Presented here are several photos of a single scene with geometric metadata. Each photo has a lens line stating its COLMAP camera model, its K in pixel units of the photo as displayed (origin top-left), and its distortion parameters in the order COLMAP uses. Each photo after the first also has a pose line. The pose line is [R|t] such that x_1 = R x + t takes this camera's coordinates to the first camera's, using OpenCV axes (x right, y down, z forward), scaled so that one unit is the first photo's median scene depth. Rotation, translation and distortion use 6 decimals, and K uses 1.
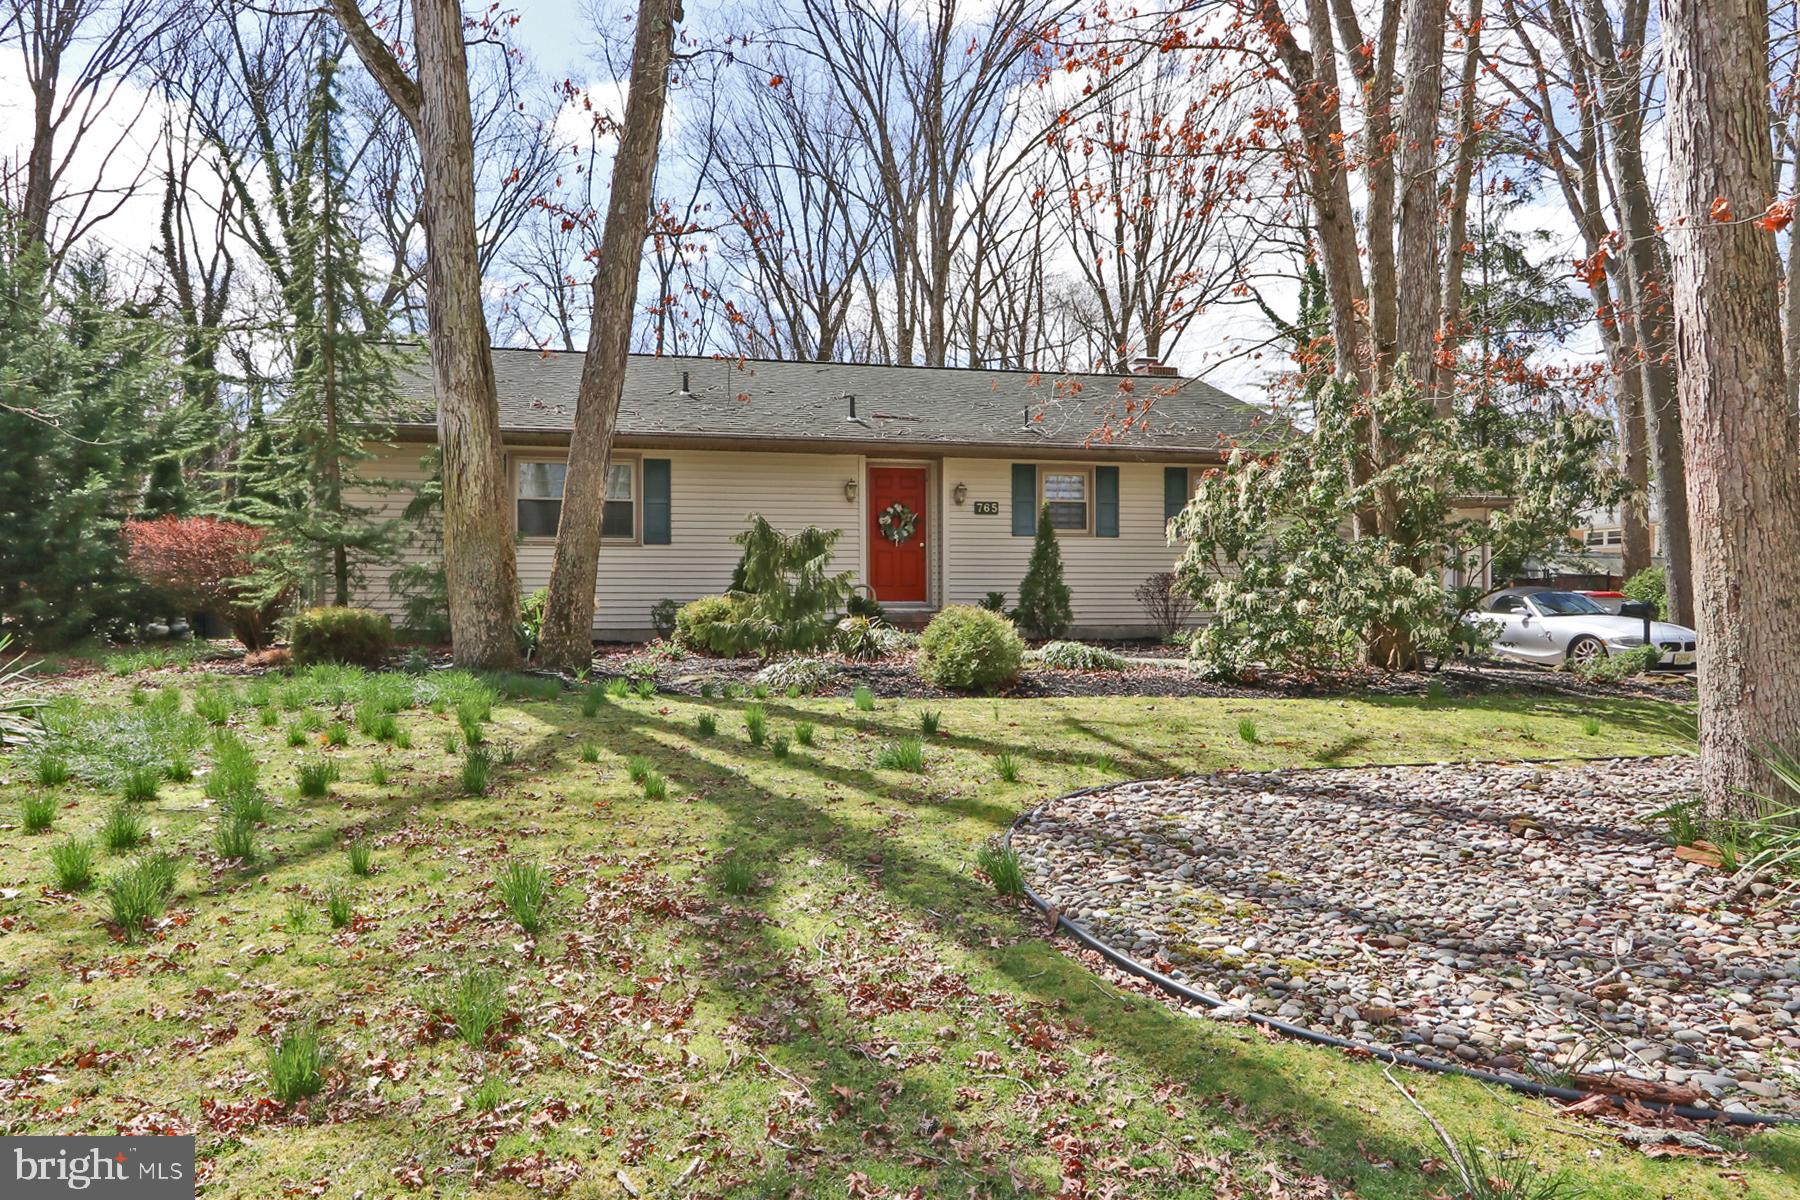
lens RADIAL K [[1219.8, 0, 907.2], [0, 1219.8, 597.4], [0, 0, 1]] dist [-0.000906, 0.001714]
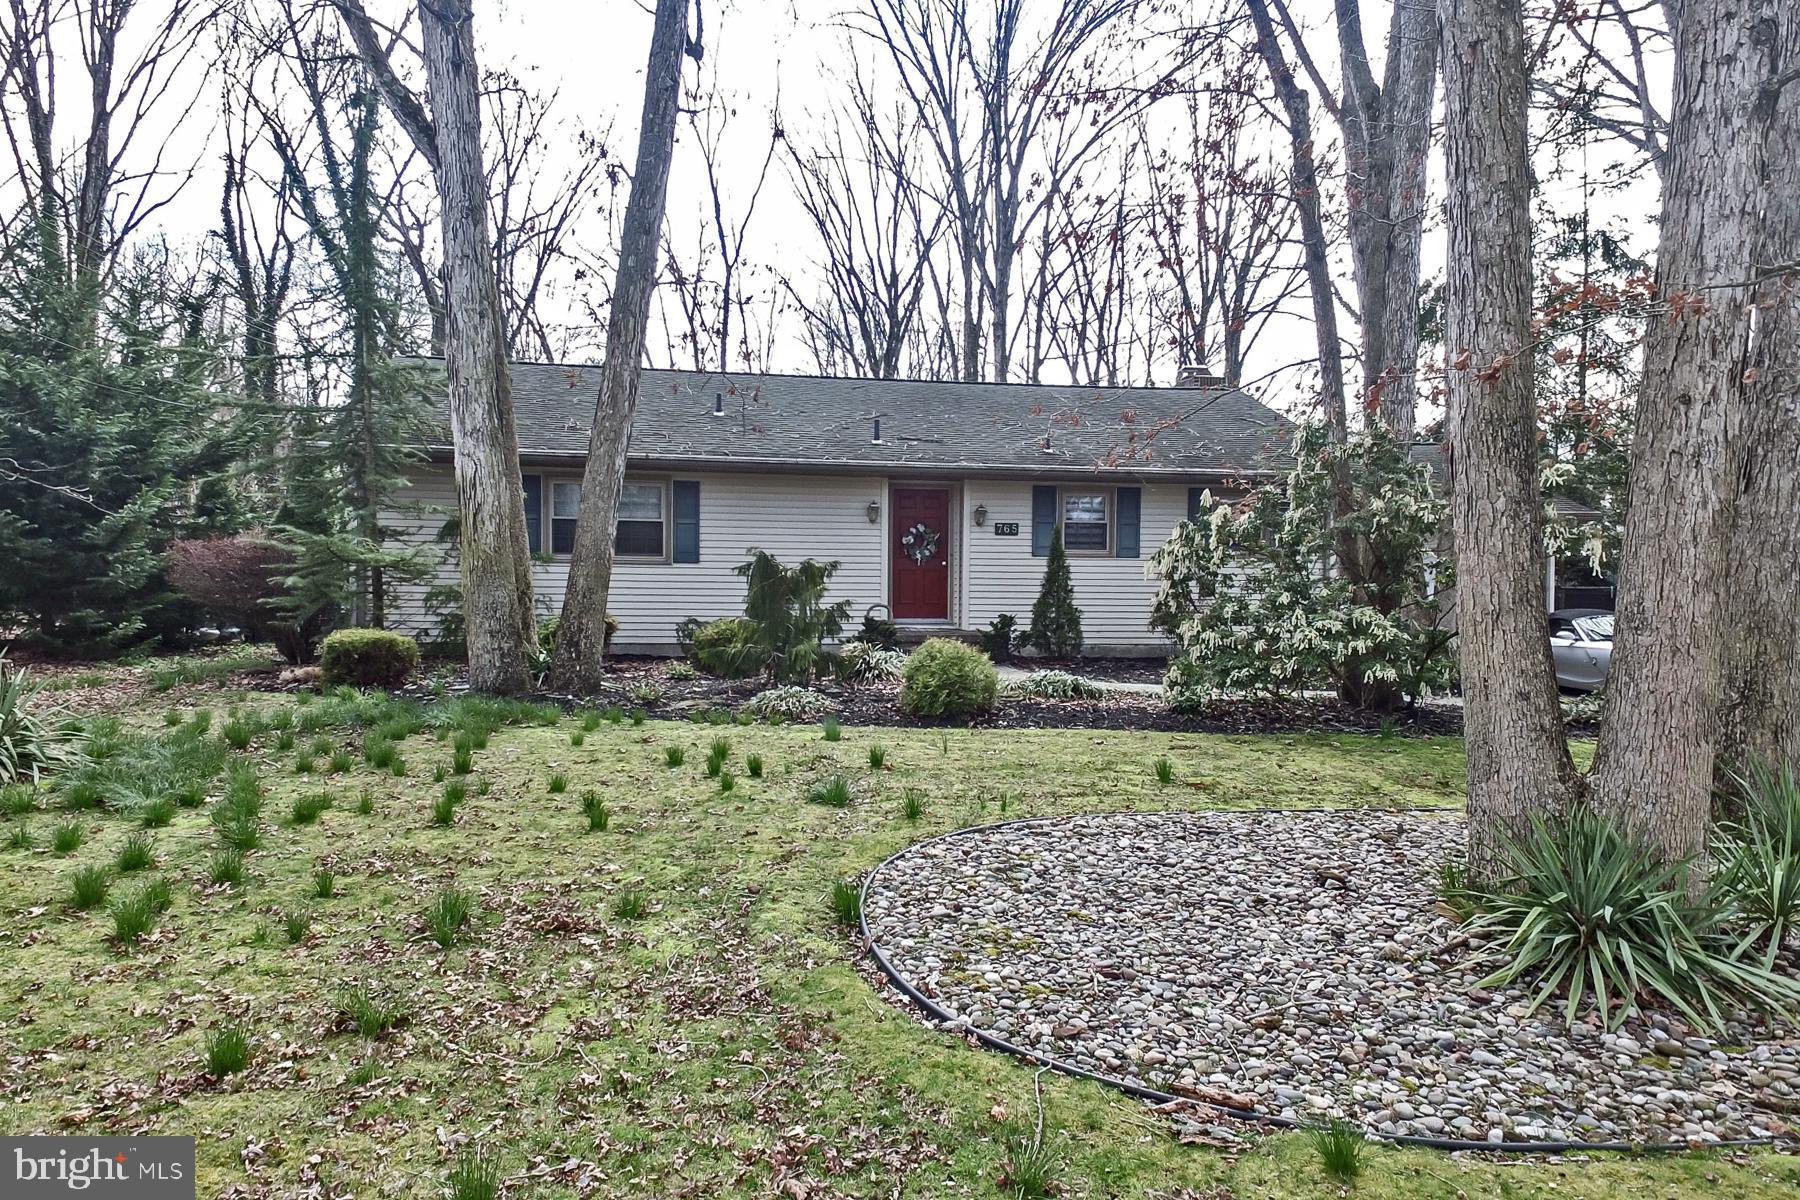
lens RADIAL K [[1252.5, 0, 911.6], [0, 1252.5, 605.9], [0, 0, 1]] dist [0.138958, -0.105967]
pose [[0.998042, 0.012388, -0.061313, 0.051310], [-0.011637, 0.999853, 0.012590, -0.021212], [0.061460, -0.011852, 0.998039, -0.059955]]
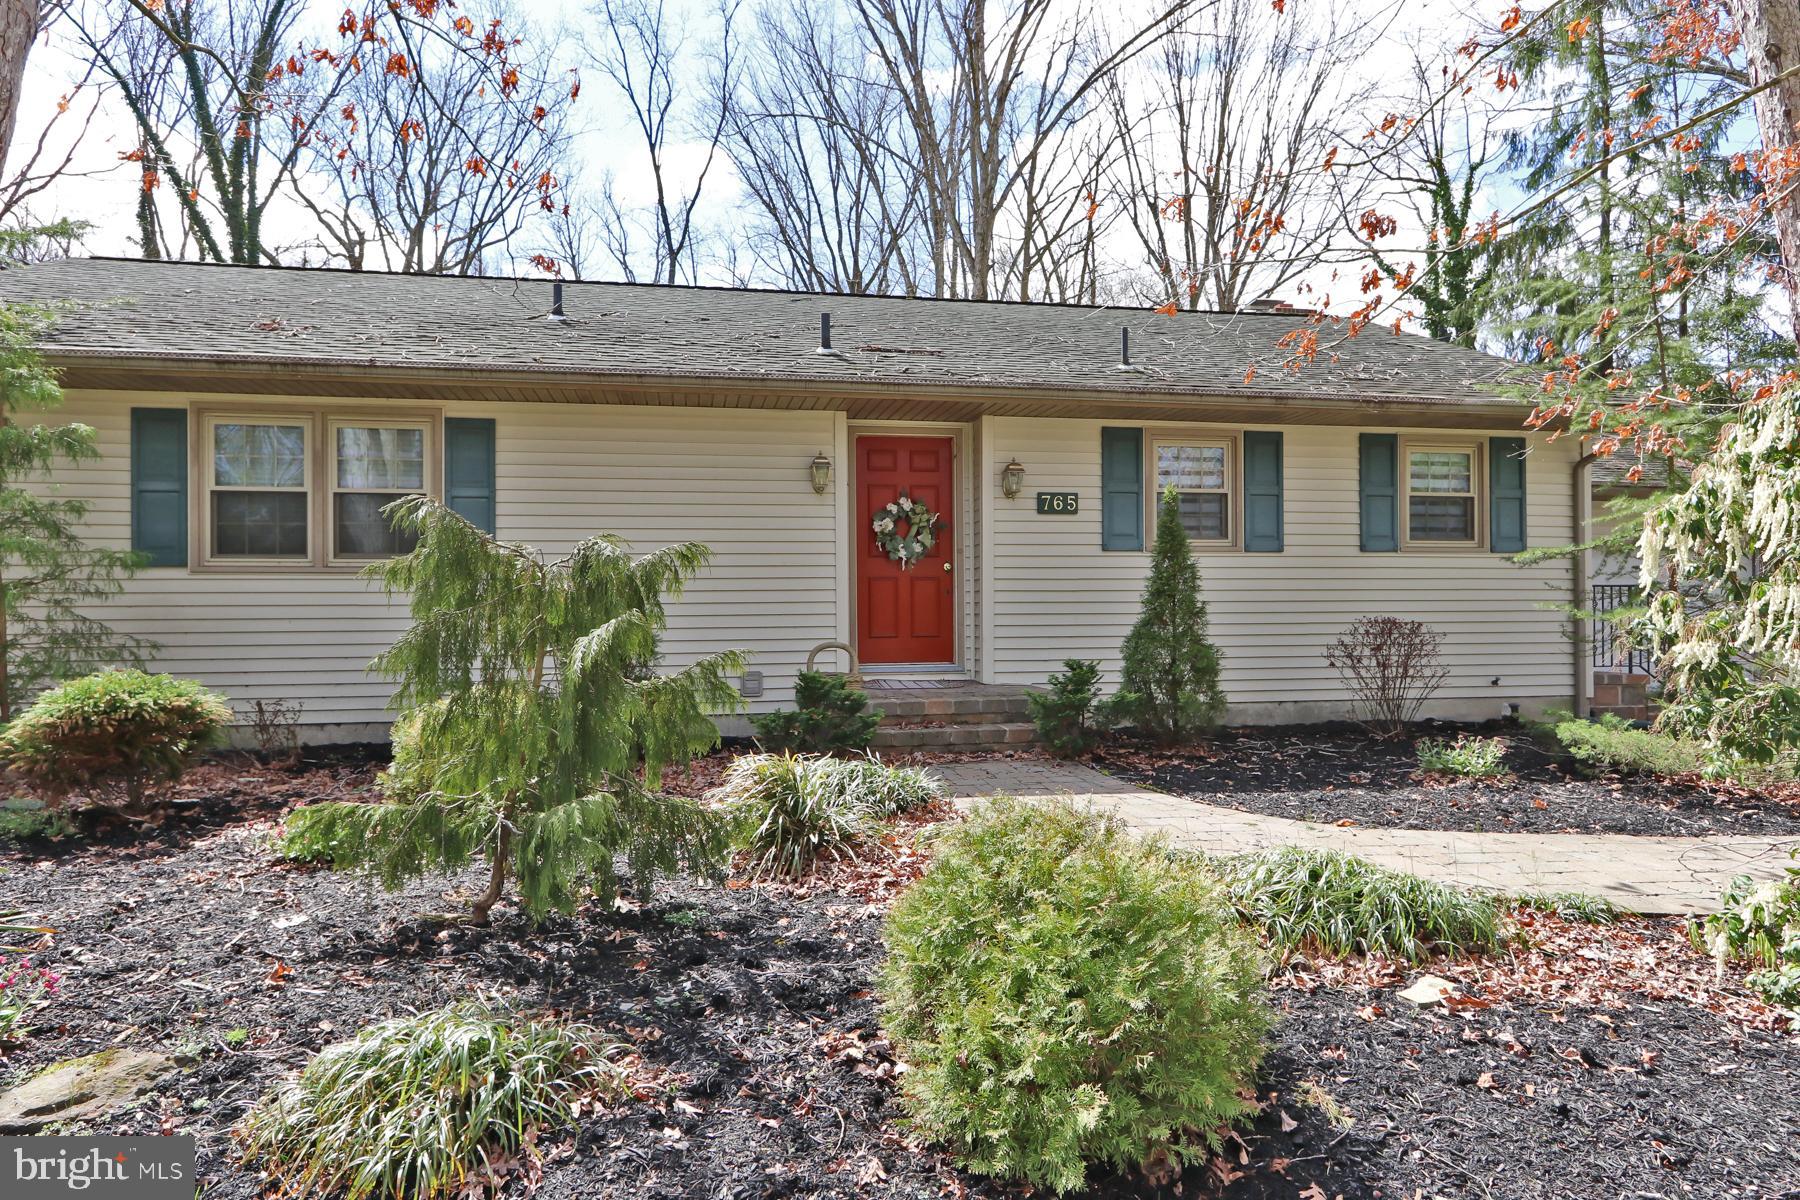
lens RADIAL K [[1219.8, 0, 907.2], [0, 1219.8, 597.4], [0, 0, 1]] dist [-0.000906, 0.001714]
pose [[0.999251, -0.003497, -0.038535, 0.015900], [0.003165, 0.999957, -0.008676, -0.024050], [0.038563, 0.008548, 0.999220, 0.423427]]
